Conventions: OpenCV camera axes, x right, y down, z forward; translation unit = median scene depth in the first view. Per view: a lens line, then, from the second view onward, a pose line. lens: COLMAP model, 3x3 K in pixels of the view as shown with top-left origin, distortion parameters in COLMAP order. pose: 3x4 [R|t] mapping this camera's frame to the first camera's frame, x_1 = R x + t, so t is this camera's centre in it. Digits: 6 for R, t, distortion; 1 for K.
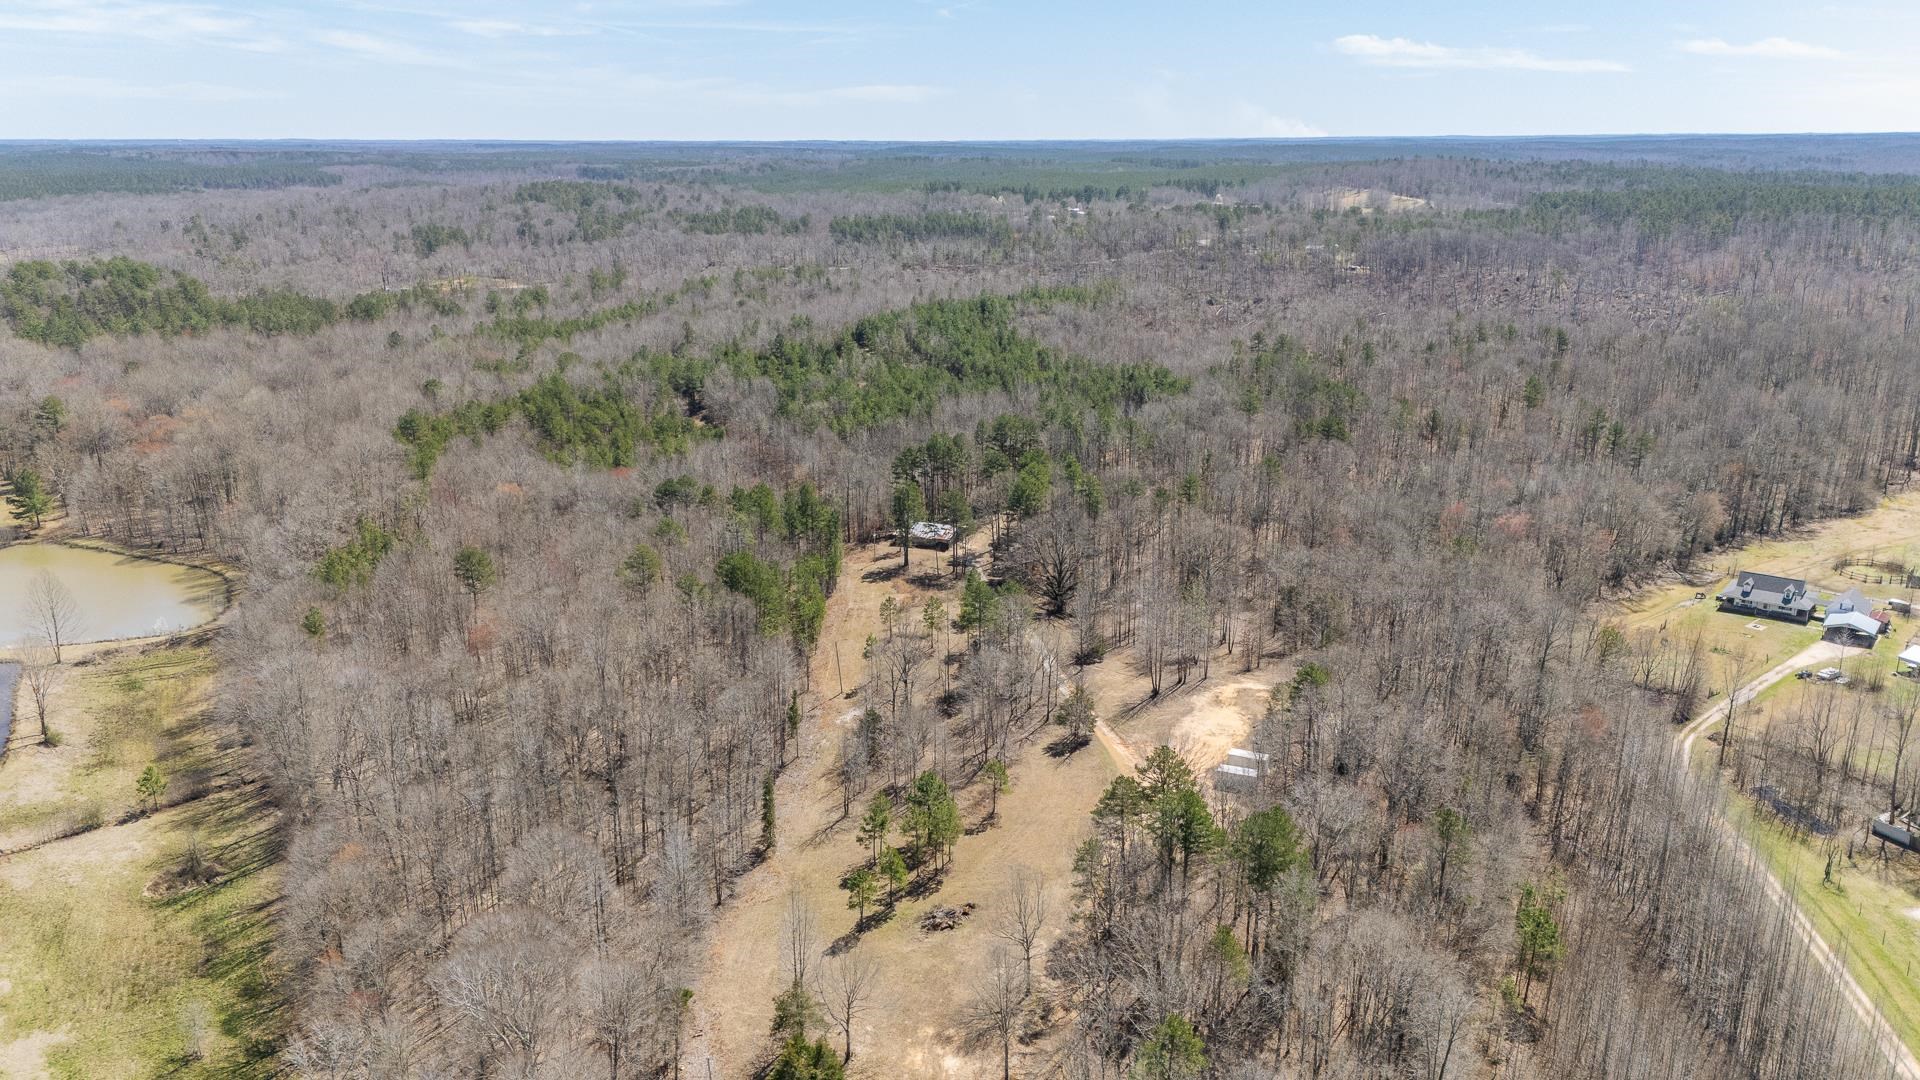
lens RADIAL K [[1411.0, 0, 970.1], [0, 1411.0, 559.8], [0, 0, 1]] dist [0.071454, -0.072228]
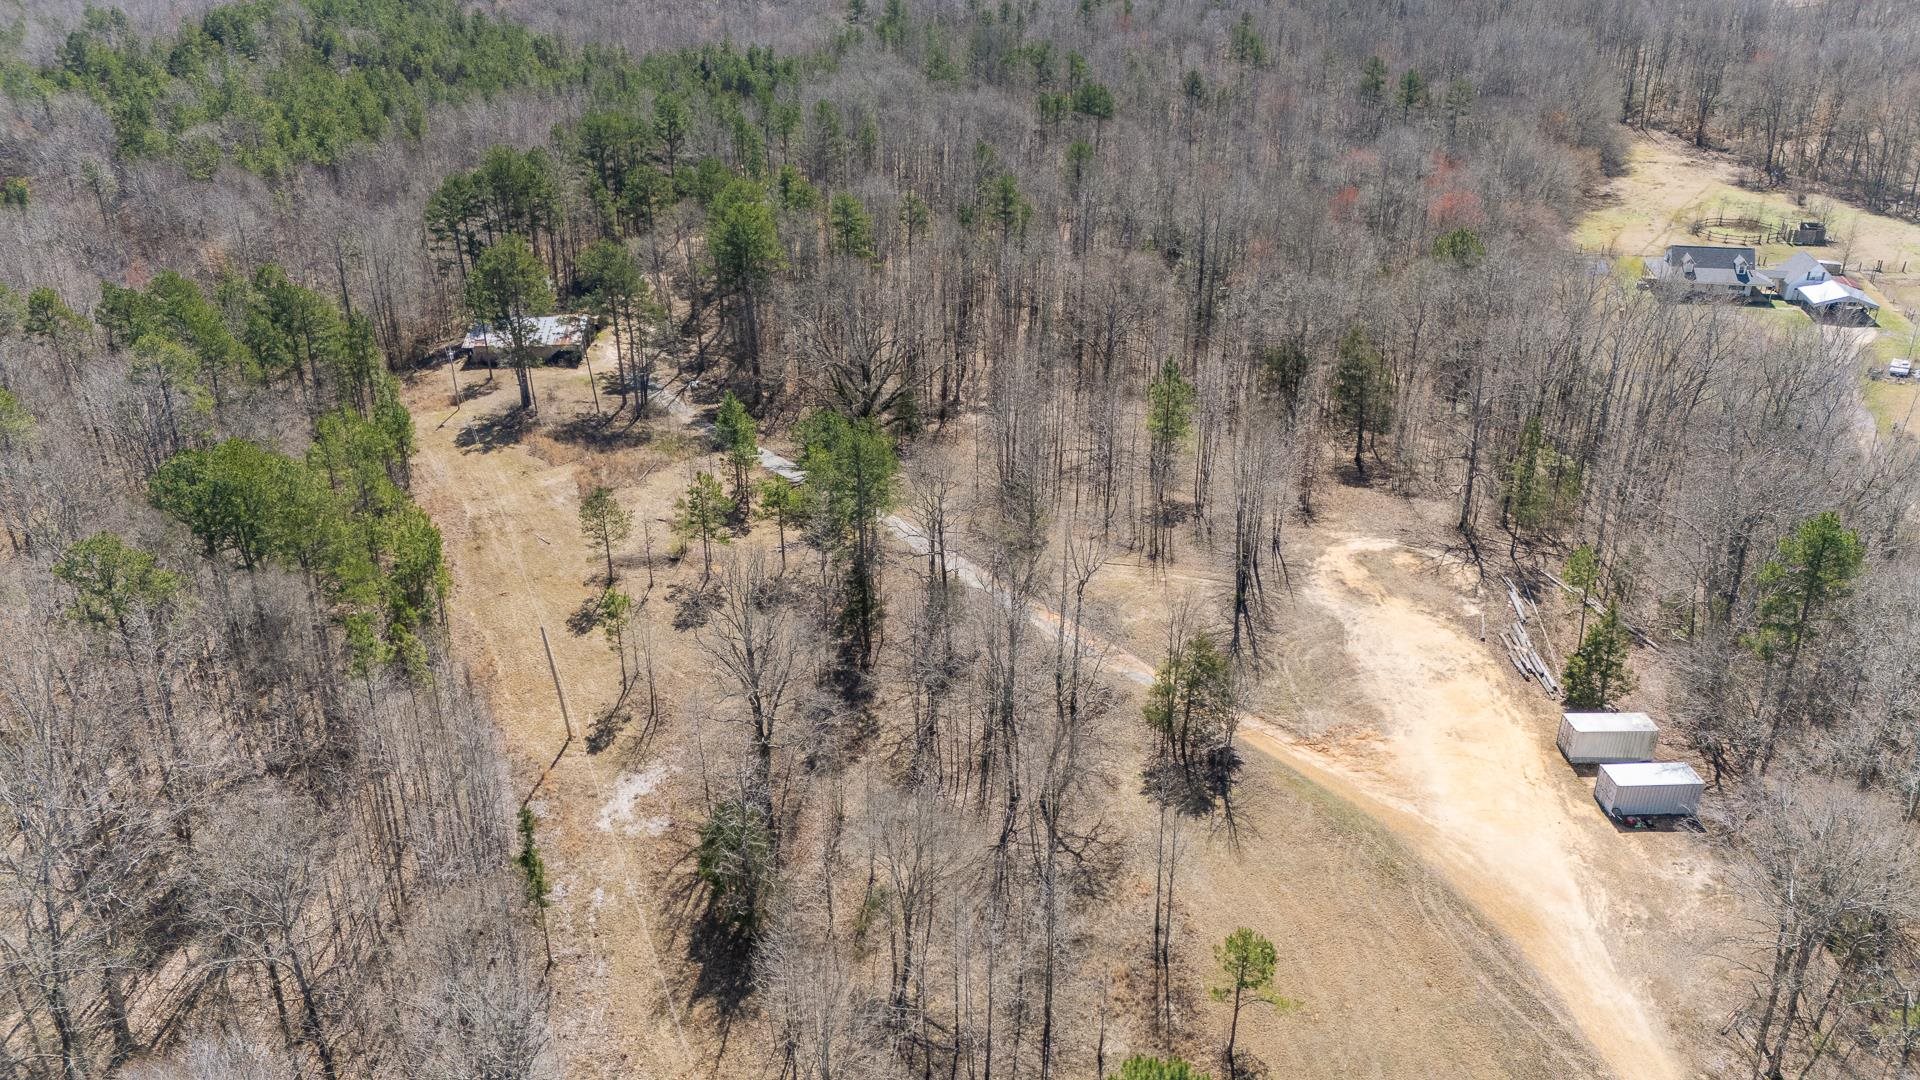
lens RADIAL K [[1411.0, 0, 973.3], [0, 1411.0, 543.0], [0, 0, 1]] dist [0.071454, -0.072228]
pose [[0.903848, -0.184851, 0.385862, -0.074262], [0.123889, 0.976291, 0.177503, -0.012616], [-0.409525, -0.112632, 0.905319, 0.314138]]
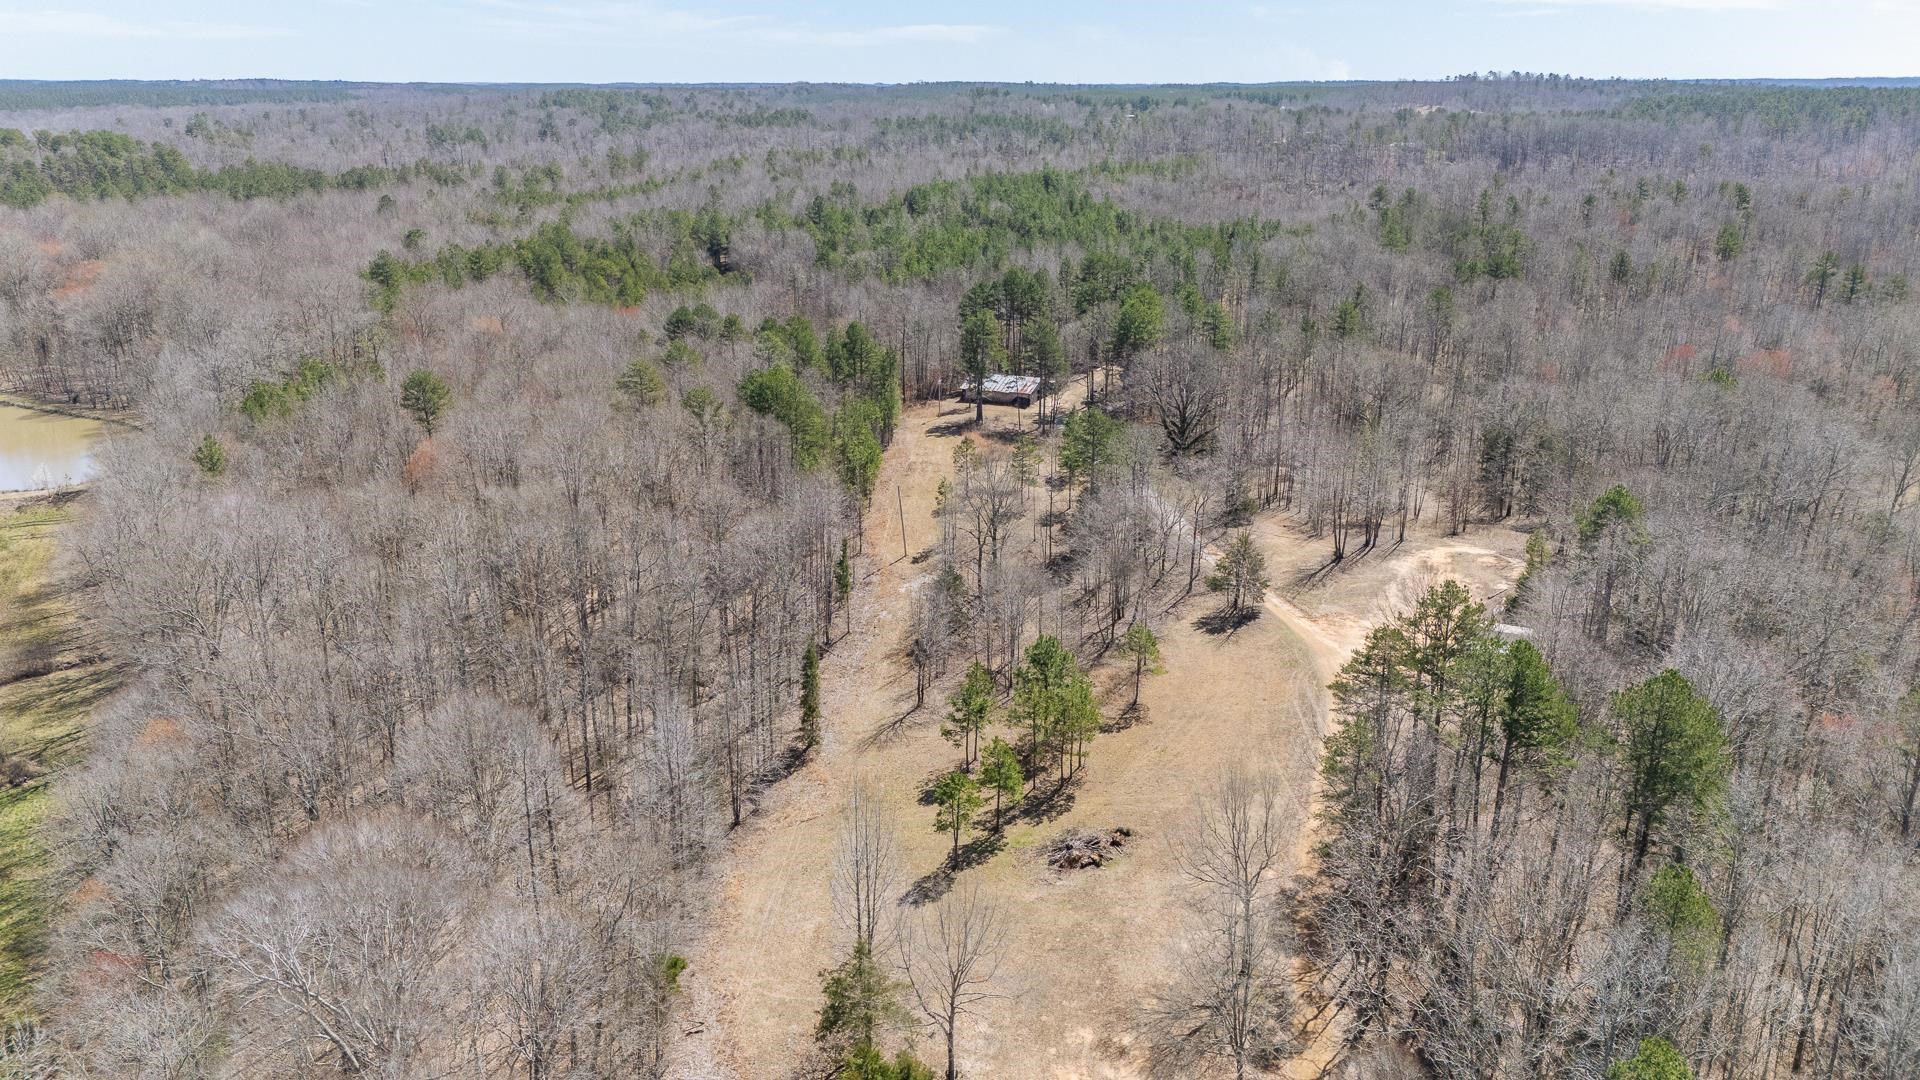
lens RADIAL K [[1411.0, 0, 965.2], [0, 1411.0, 550.2], [0, 0, 1]] dist [0.071454, -0.072228]
pose [[0.999611, 0.010312, -0.025900, -0.022174], [-0.009632, 0.999609, 0.026255, 0.039266], [0.026161, -0.025995, 0.999320, 0.140961]]
